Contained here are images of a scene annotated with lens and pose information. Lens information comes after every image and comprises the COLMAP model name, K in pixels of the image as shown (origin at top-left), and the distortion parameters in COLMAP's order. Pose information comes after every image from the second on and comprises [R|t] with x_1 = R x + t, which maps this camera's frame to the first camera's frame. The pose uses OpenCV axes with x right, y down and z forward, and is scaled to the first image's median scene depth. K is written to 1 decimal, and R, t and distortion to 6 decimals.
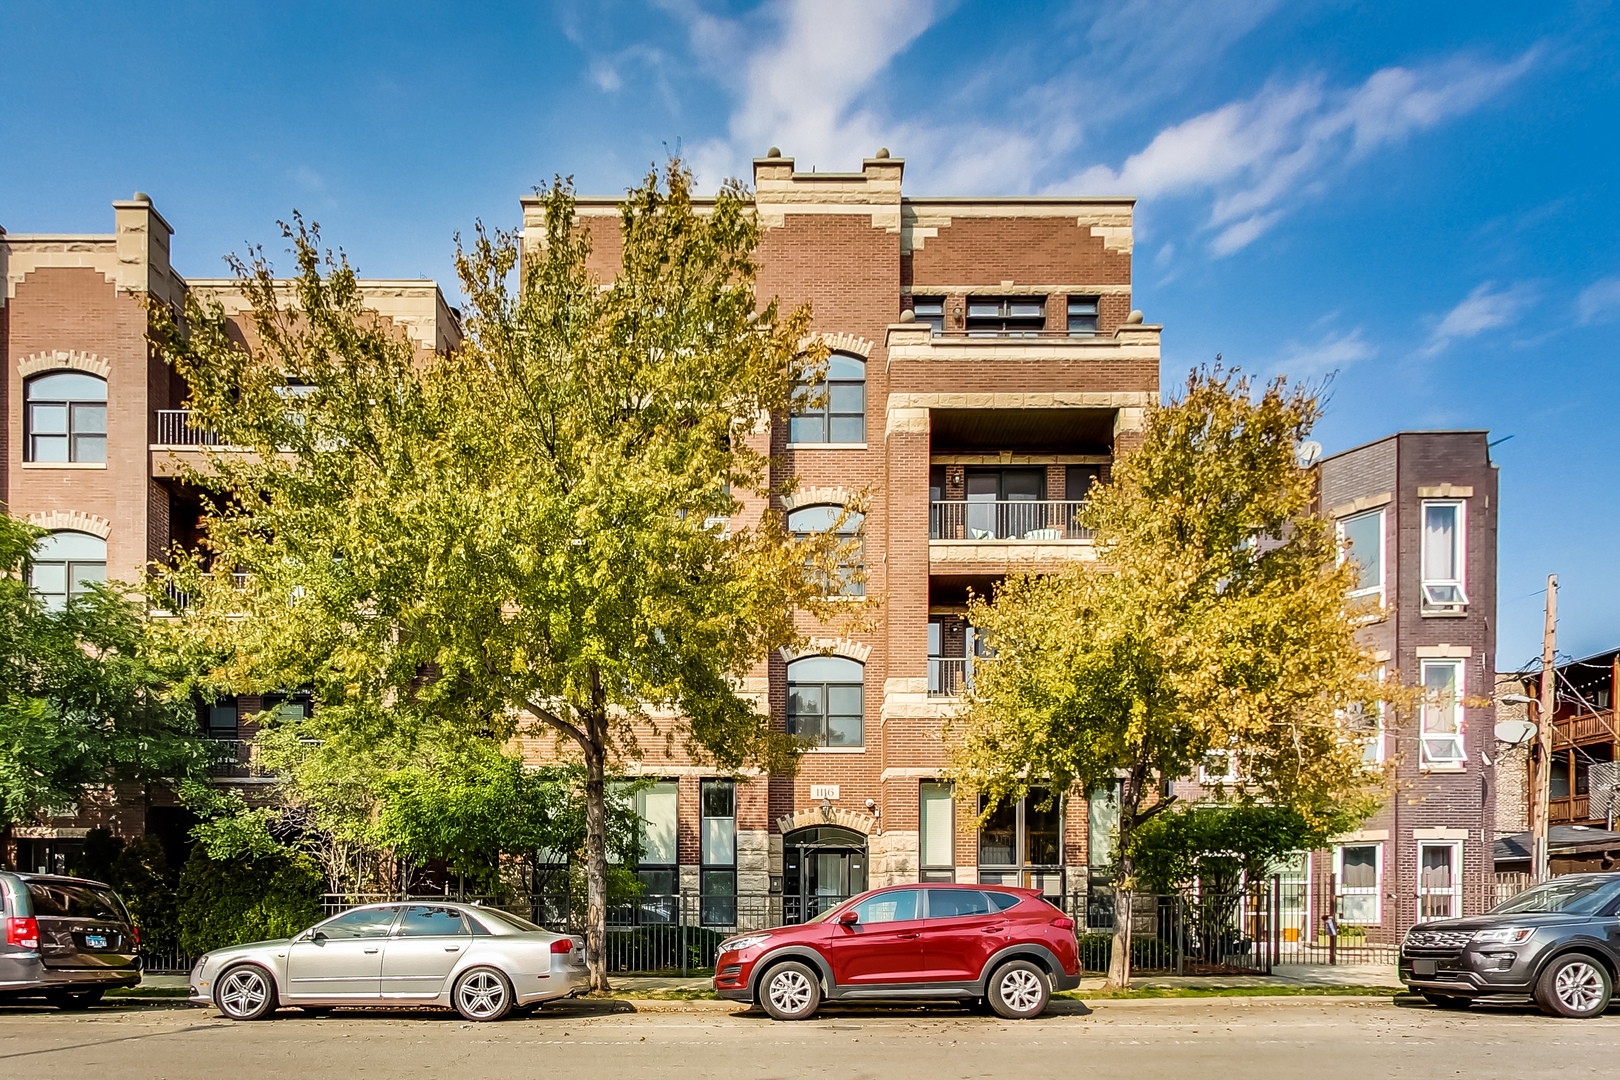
lens RADIAL K [[643.0, 0, 810.0], [0, 643.0, 659.5], [0, 0, 1]] dist [-0.001597, -0.000318]
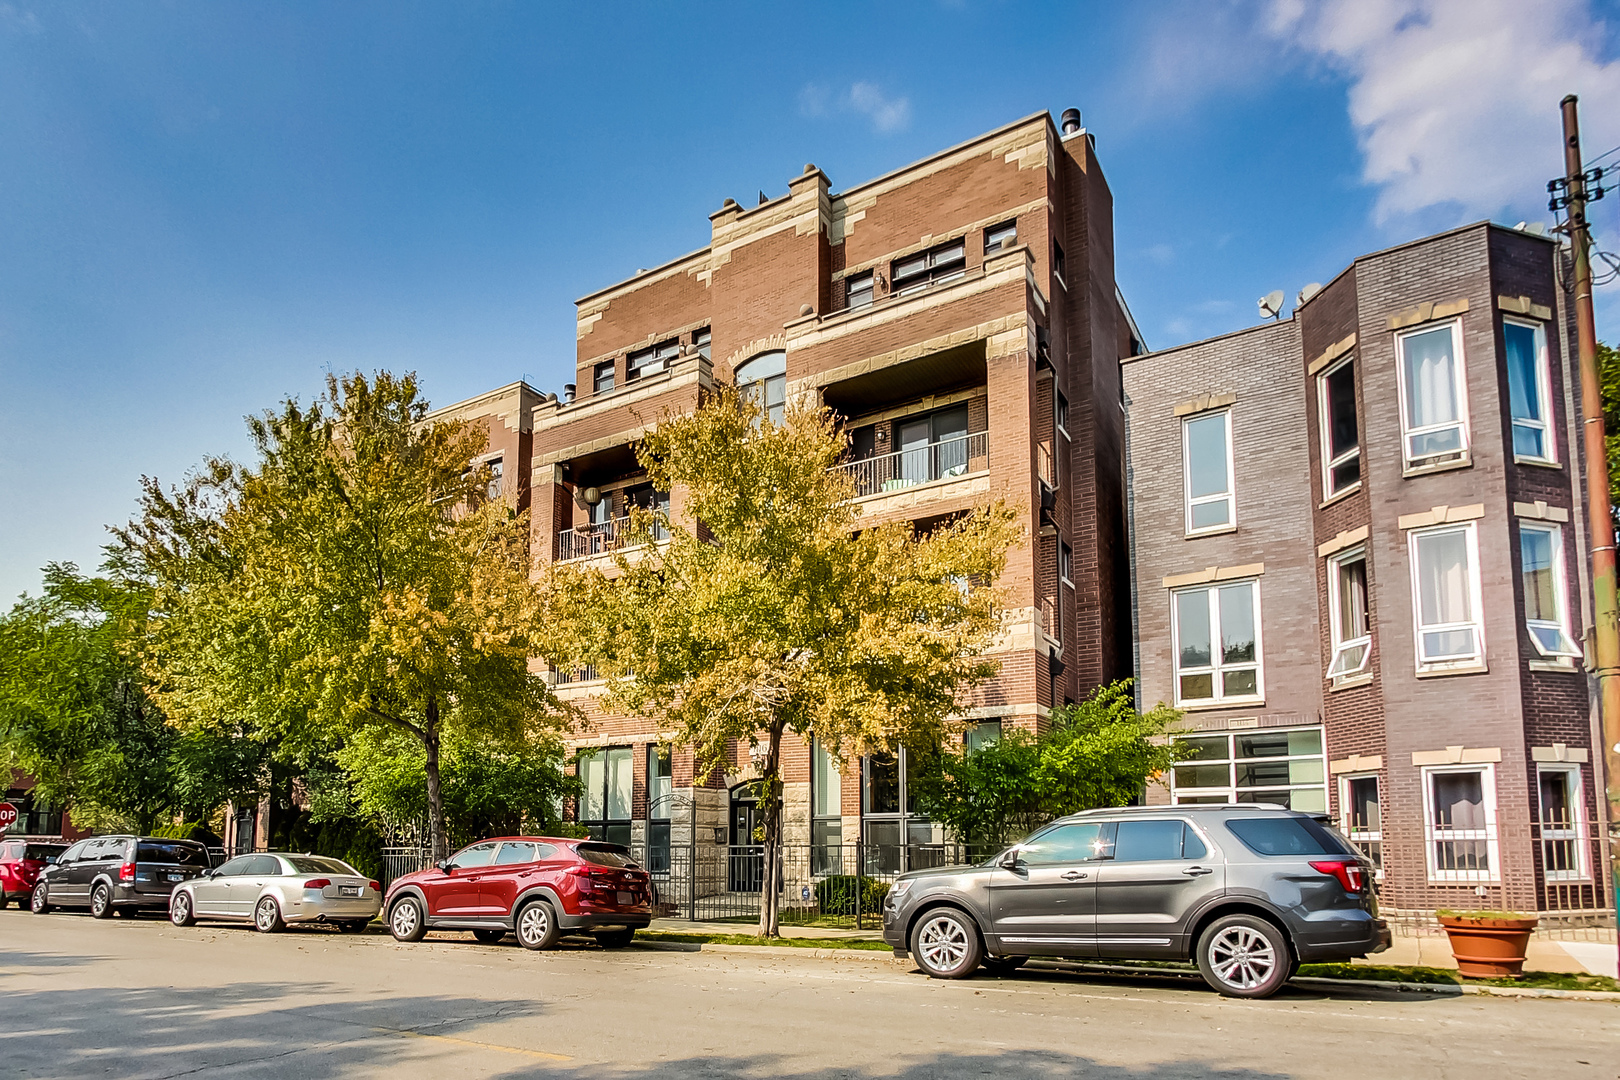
lens RADIAL K [[633.6, 0, 812.8], [0, 633.6, 538.4], [0, 0, 1]] dist [-0.001333, -0.000241]
pose [[0.916393, -0.180099, -0.357474, 0.491101], [0.144532, 0.981690, -0.124074, 0.000013], [0.373274, 0.062034, 0.925645, 0.001284]]
